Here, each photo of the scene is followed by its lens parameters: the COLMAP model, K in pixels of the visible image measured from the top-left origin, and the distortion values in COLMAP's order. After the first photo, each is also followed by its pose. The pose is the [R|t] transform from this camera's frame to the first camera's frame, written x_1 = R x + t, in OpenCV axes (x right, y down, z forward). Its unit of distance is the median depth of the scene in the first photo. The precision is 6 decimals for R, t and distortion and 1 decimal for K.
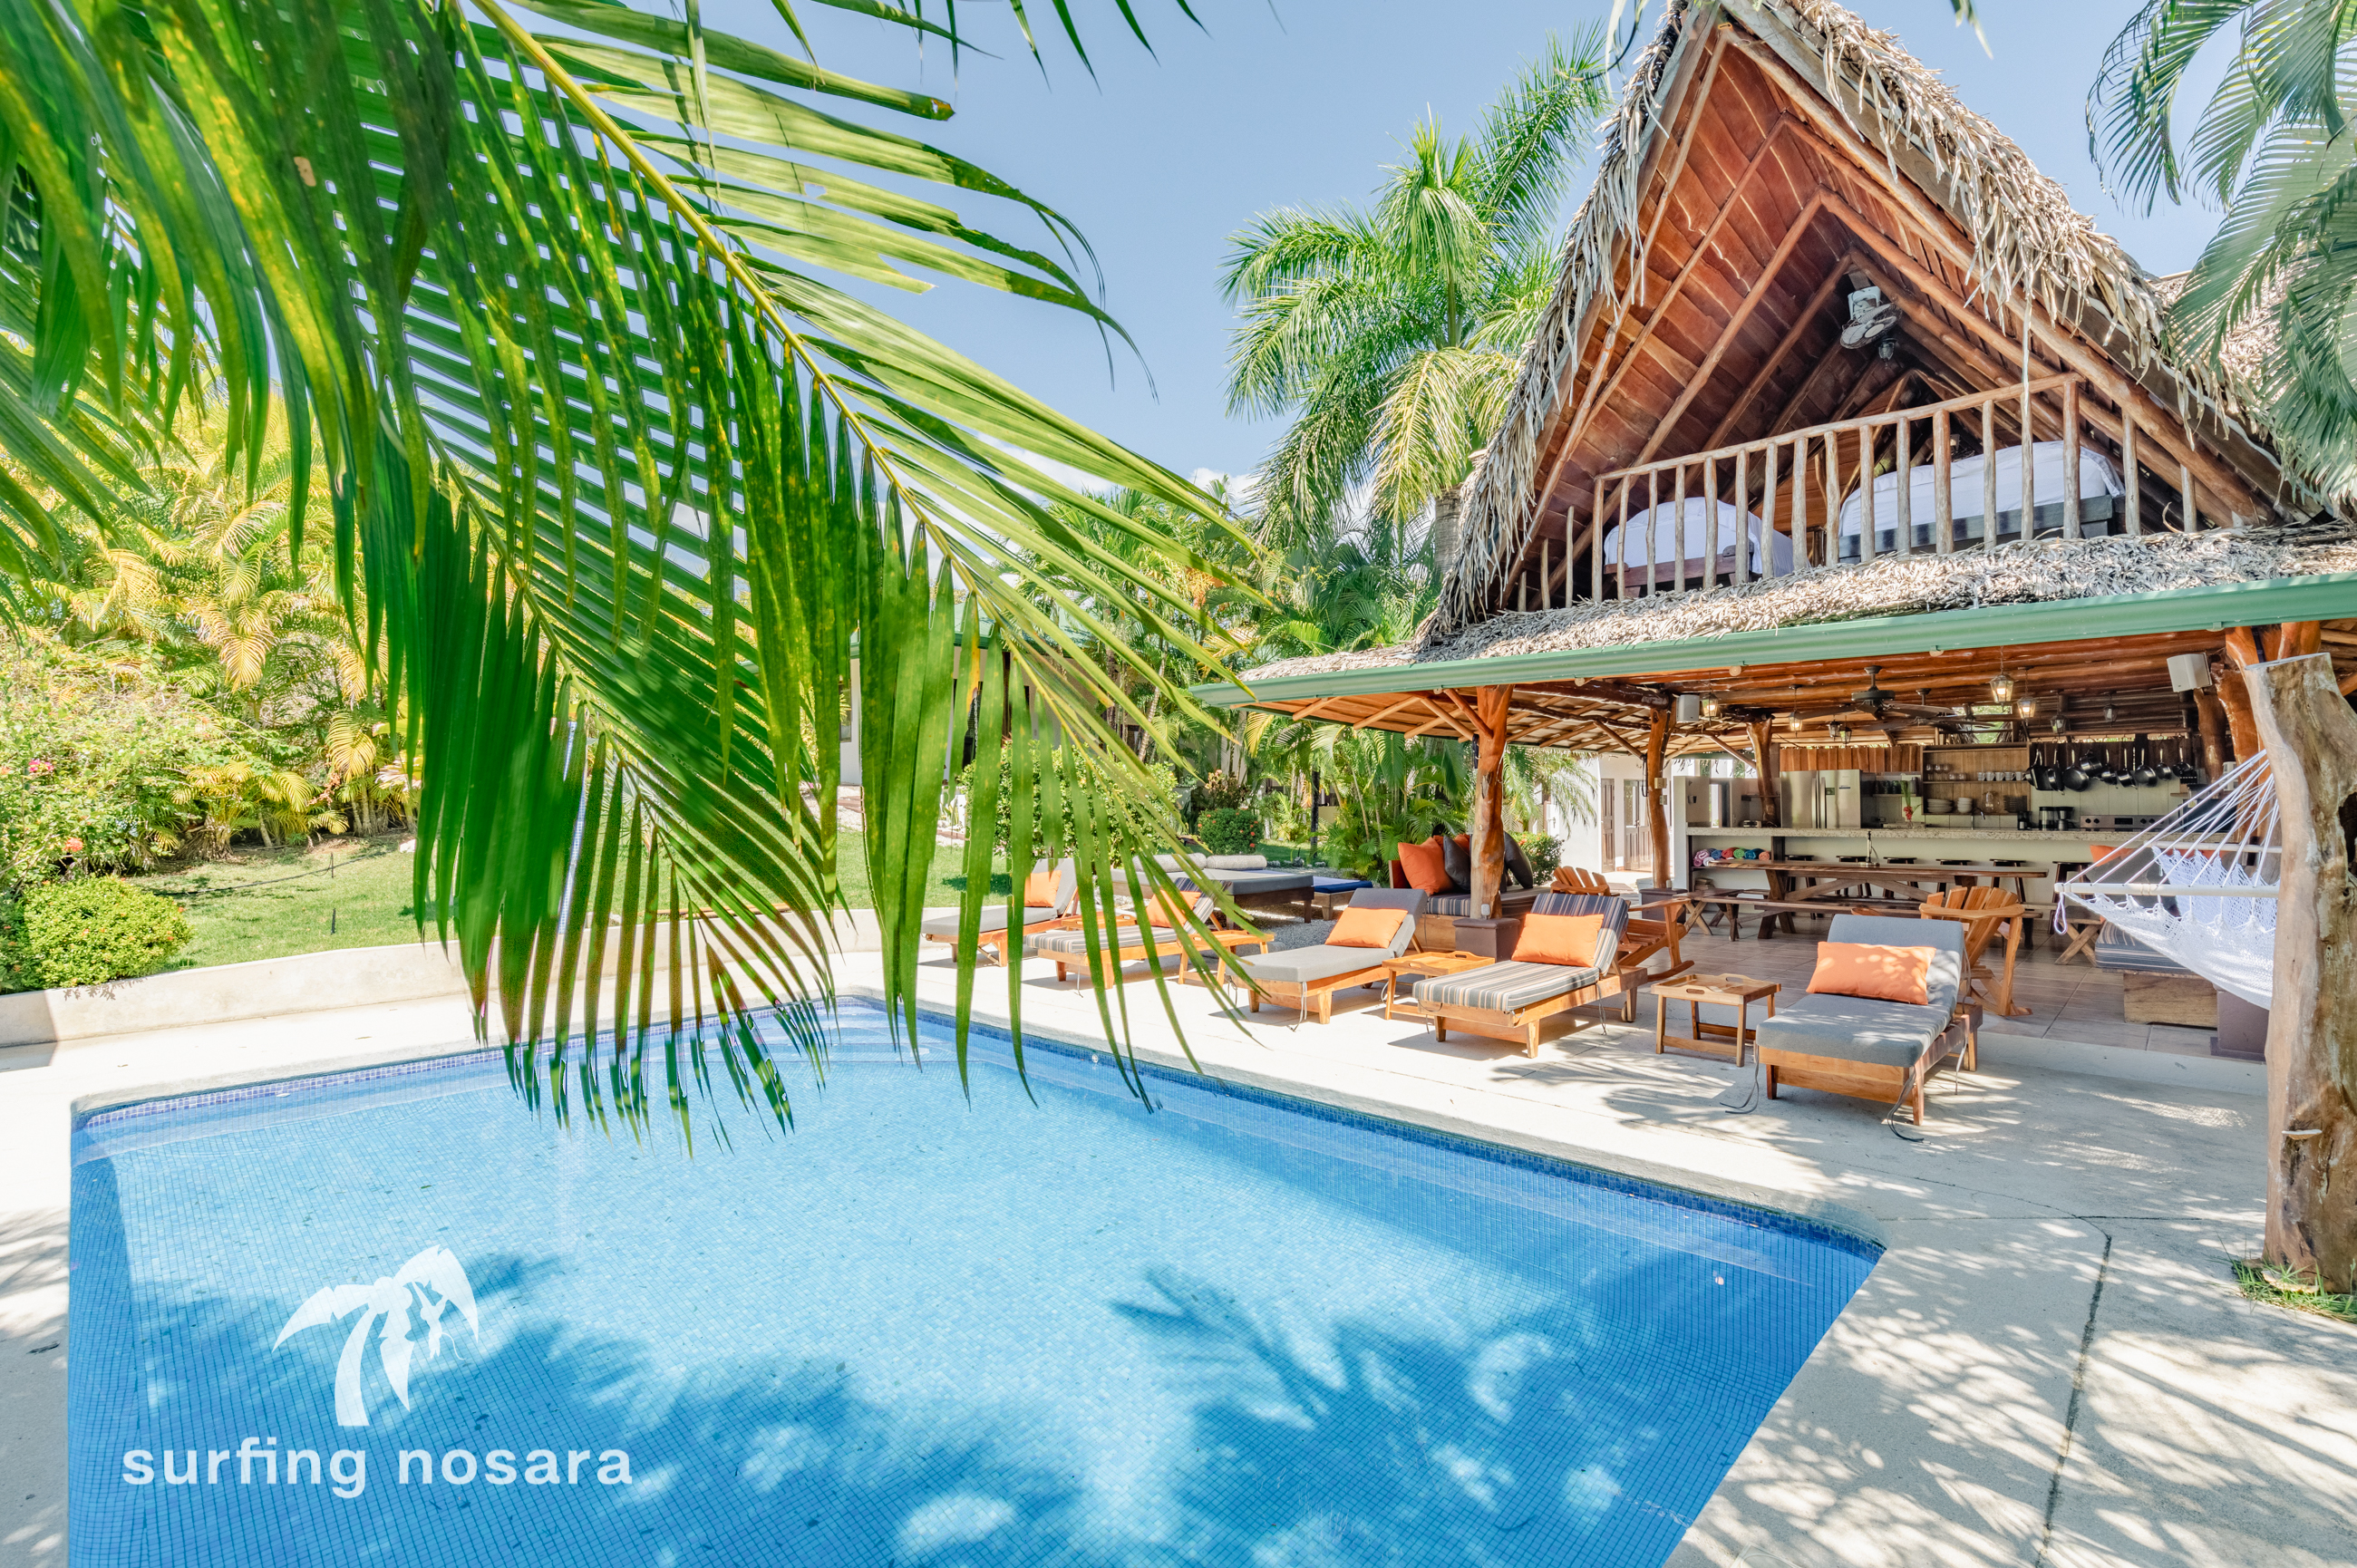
lens RADIAL K [[1056.2, 0, 1178.5], [0, 1056.2, 784.0], [0, 0, 1]] dist [0.000460, 0.000065]
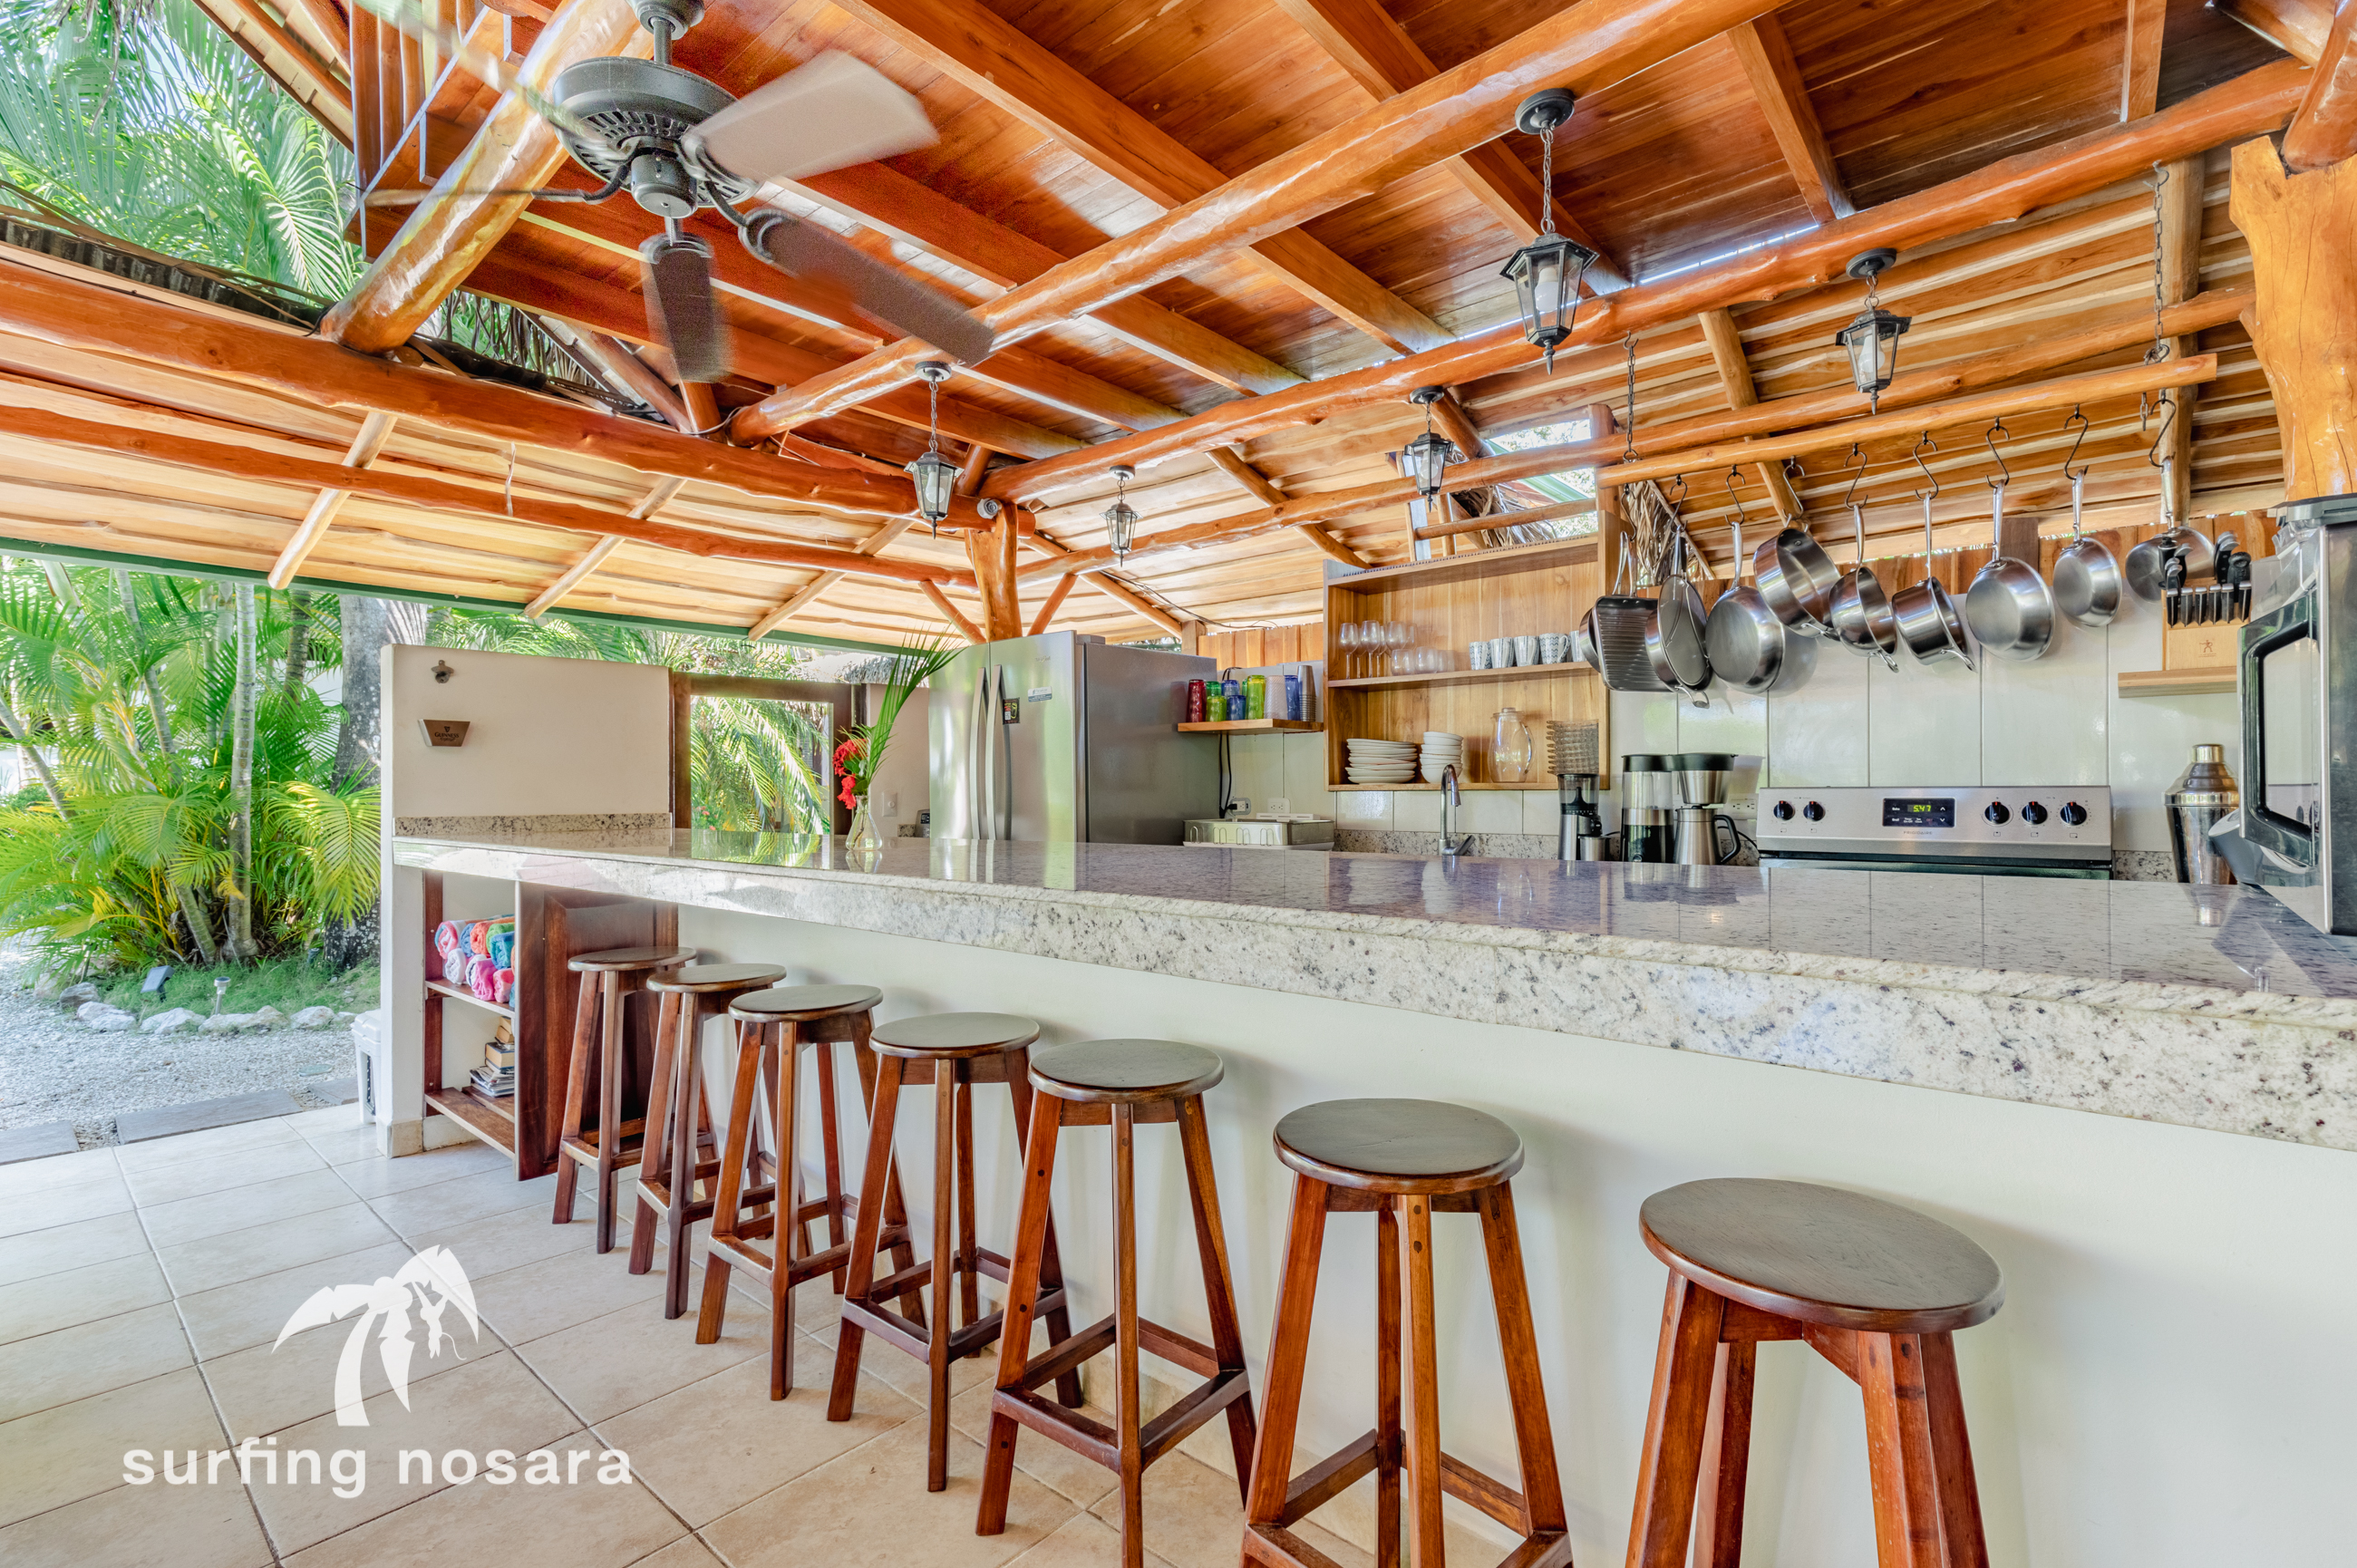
lens RADIAL K [[1056.2, 0, 1178.5], [0, 1056.2, 784.0], [0, 0, 1]] dist [0.000460, 0.000065]
pose [[0.998289, -0.002126, 0.058439, 0.697625], [0.001369, 0.999915, 0.012992, 0.024805], [-0.058462, -0.012890, 0.998206, 0.755166]]
